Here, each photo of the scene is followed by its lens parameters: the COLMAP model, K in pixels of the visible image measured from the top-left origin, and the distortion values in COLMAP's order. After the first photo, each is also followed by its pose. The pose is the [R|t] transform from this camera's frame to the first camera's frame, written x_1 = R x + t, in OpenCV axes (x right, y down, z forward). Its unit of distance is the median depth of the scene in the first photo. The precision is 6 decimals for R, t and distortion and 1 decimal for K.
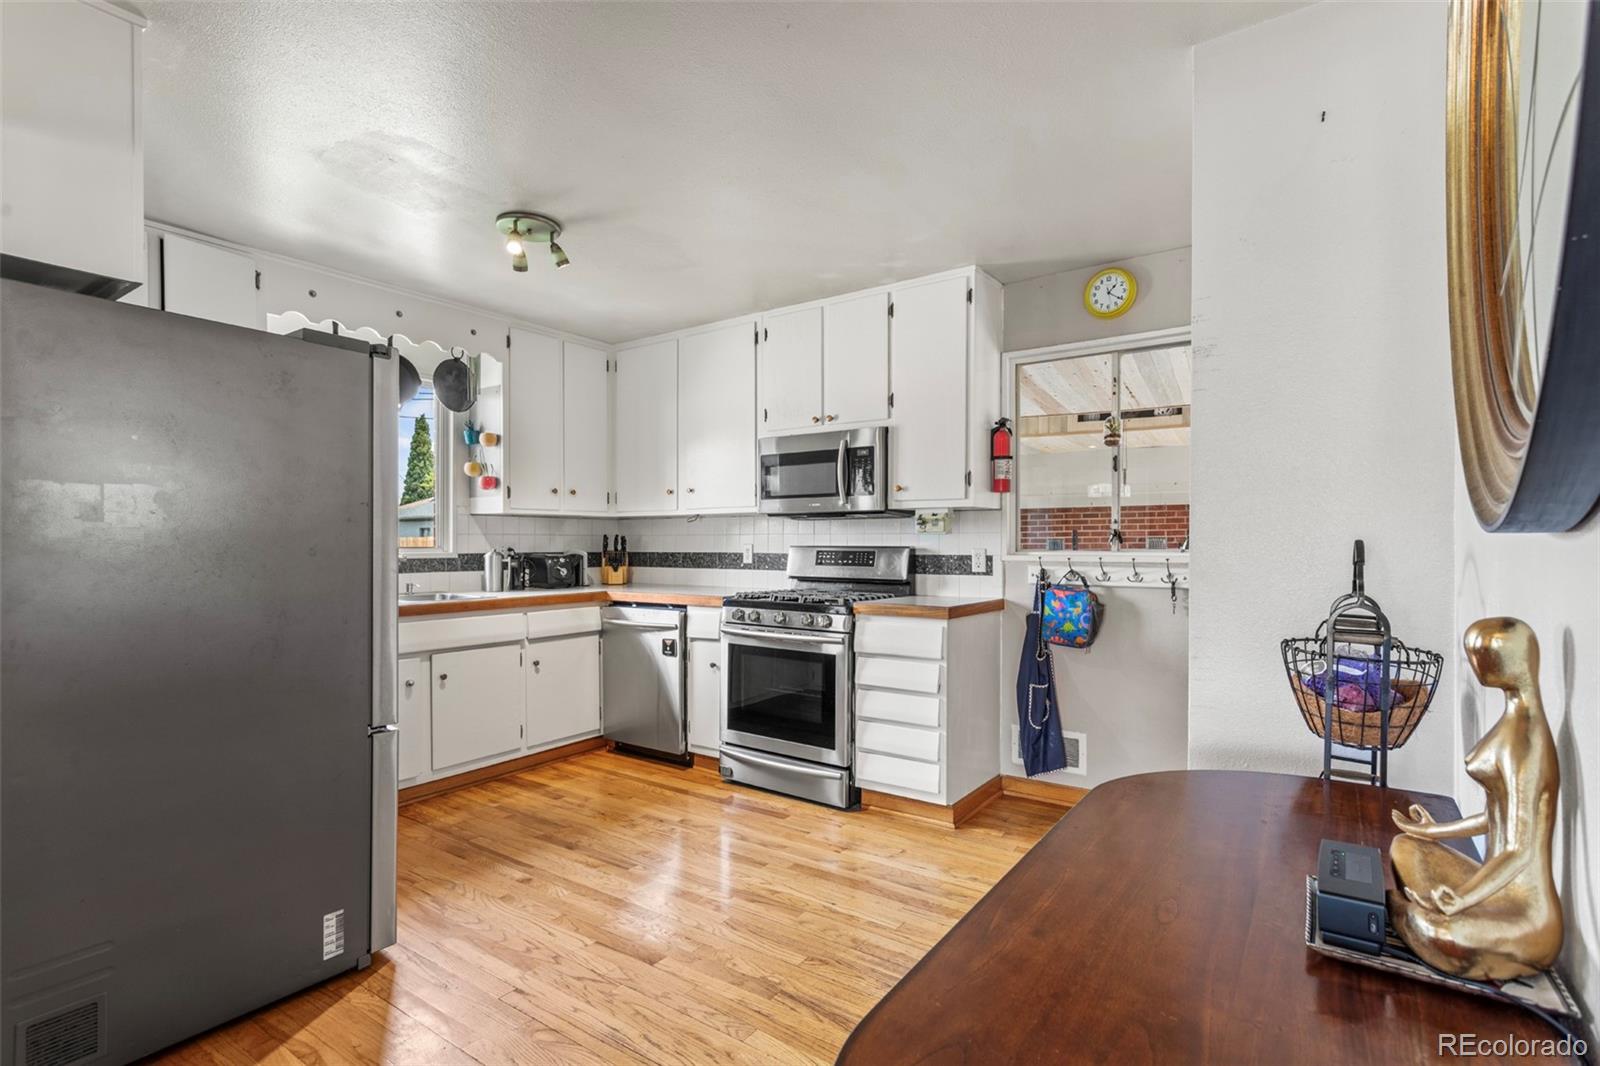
lens RADIAL K [[763.6, 0, 795.2], [0, 763.6, 548.7], [0, 0, 1]] dist [0.003335, 0.001036]
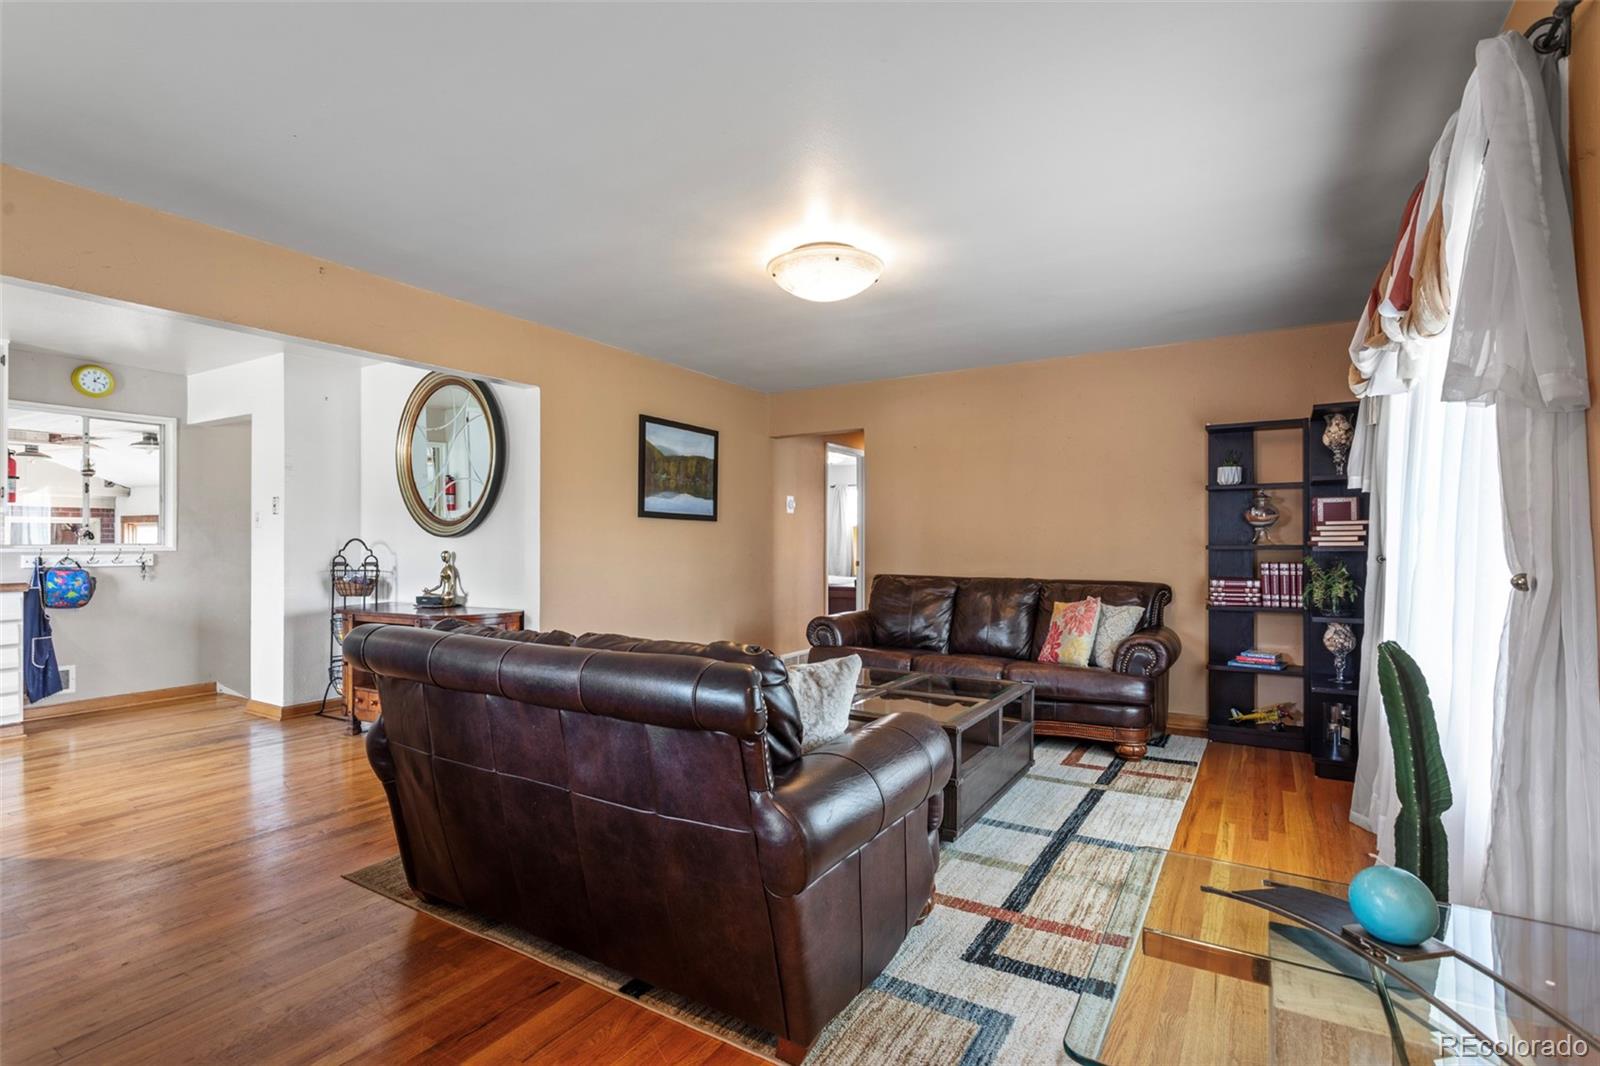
lens RADIAL K [[763.6, 0, 803.8], [0, 763.6, 547.4], [0, 0, 1]] dist [0.003335, 0.001036]
pose [[-0.078329, -0.002469, 0.996925, -1.251600], [0.006841, 0.999972, 0.003014, 0.013911], [-0.996904, 0.007056, -0.078310, -0.326771]]
